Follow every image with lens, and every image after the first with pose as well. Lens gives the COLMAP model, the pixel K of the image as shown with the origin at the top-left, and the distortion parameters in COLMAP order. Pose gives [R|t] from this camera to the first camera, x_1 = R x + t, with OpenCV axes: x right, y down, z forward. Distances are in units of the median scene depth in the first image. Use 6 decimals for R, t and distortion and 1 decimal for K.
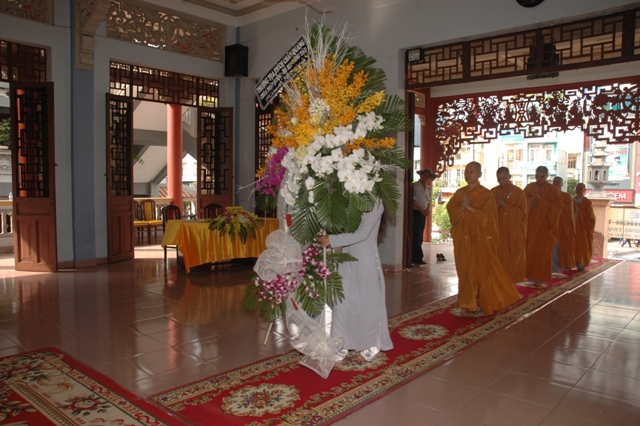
lens RADIAL K [[519.2, 0, 320.0], [0, 519.2, 217.7], [0, 0, 1]] dist [-0.168294, 0.190377]
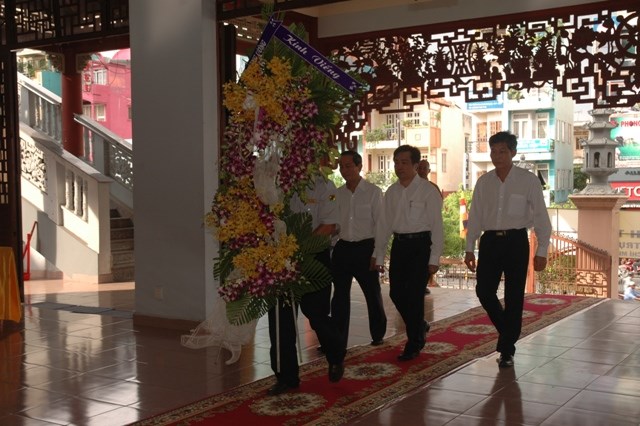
lens RADIAL K [[838.7, 0, 320.3], [0, 838.7, 214.8], [0, 0, 1]] dist [0.021131, 0.260985]
pose [[0.988570, -0.024560, 0.148751, 0.078820], [0.028367, 0.999321, -0.023531, -0.001574], [-0.148072, 0.027481, 0.988595, 0.024125]]
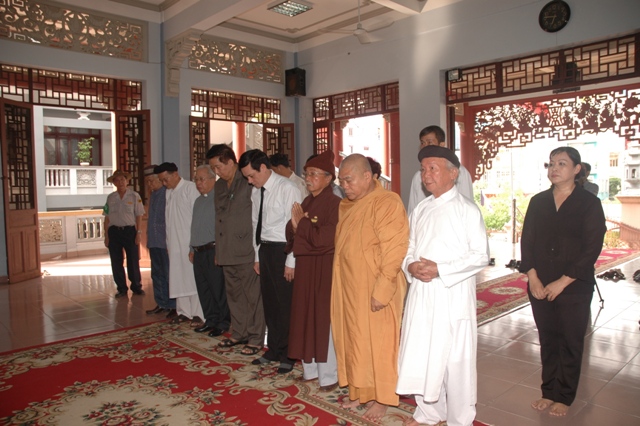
lens RADIAL K [[510.1, 0, 319.0], [0, 510.1, 217.2], [0, 0, 1]] dist [-0.171878, 0.183999]
pose [[0.996302, -0.021350, -0.083223, -0.017895], [0.020500, 0.999729, -0.011054, 0.005544], [0.083437, 0.009307, 0.996470, -0.085723]]
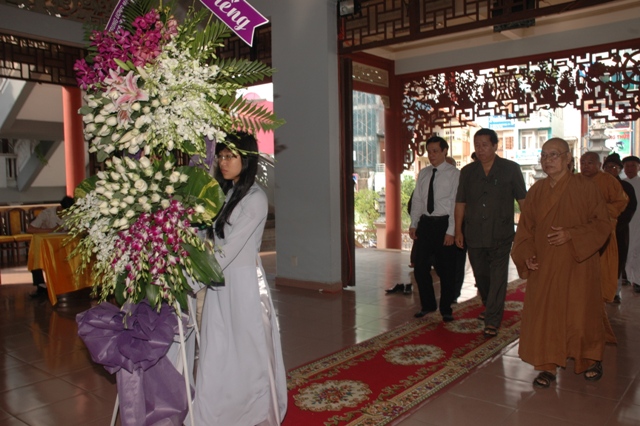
lens RADIAL K [[574.7, 0, 320.0], [0, 574.7, 213.0], [0, 0, 1]] dist [-0.126158, 0.212587]
pose [[0.998627, -0.029154, 0.043513, 0.055255], [0.029622, 0.999510, -0.010134, -0.002598], [-0.043196, 0.011409, 0.999001, 0.087934]]
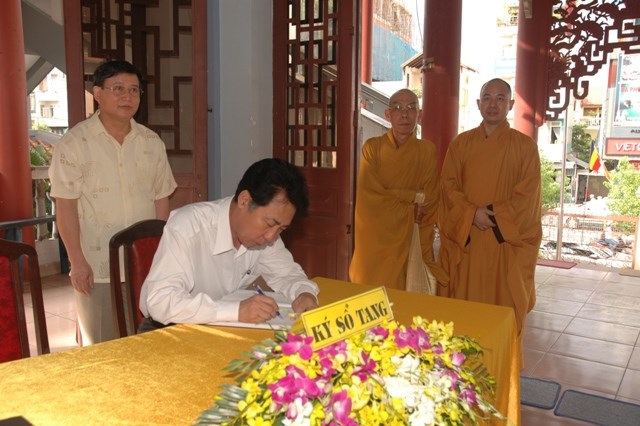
lens RADIAL K [[607.4, 0, 320.0], [0, 607.4, 213.0], [0, 0, 1]] dist [0.011922, 0.017483]
pose [[0.989300, -0.016214, 0.144989, -0.116955], [0.006254, 0.997605, 0.068891, -0.033872], [-0.145759, -0.067247, 0.987032, 0.499002]]
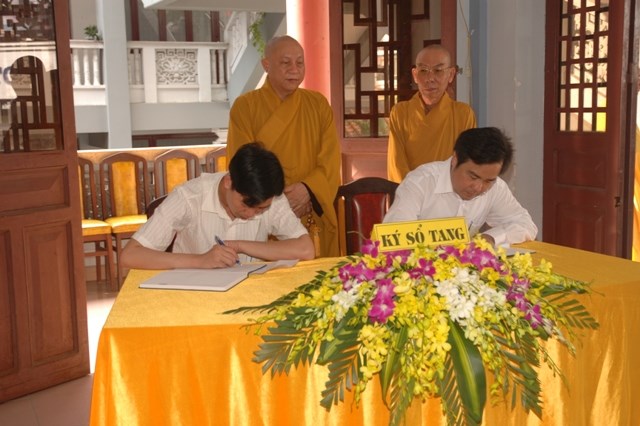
lens RADIAL K [[838.7, 0, 320.3], [0, 838.7, 214.8], [0, 0, 1]] dist [0.021131, 0.260985]
pose [[0.926390, 0.029522, -0.375406, -0.052375], [-0.002758, 0.997427, 0.071631, -0.026708], [0.376555, -0.065322, 0.924088, 0.425652]]
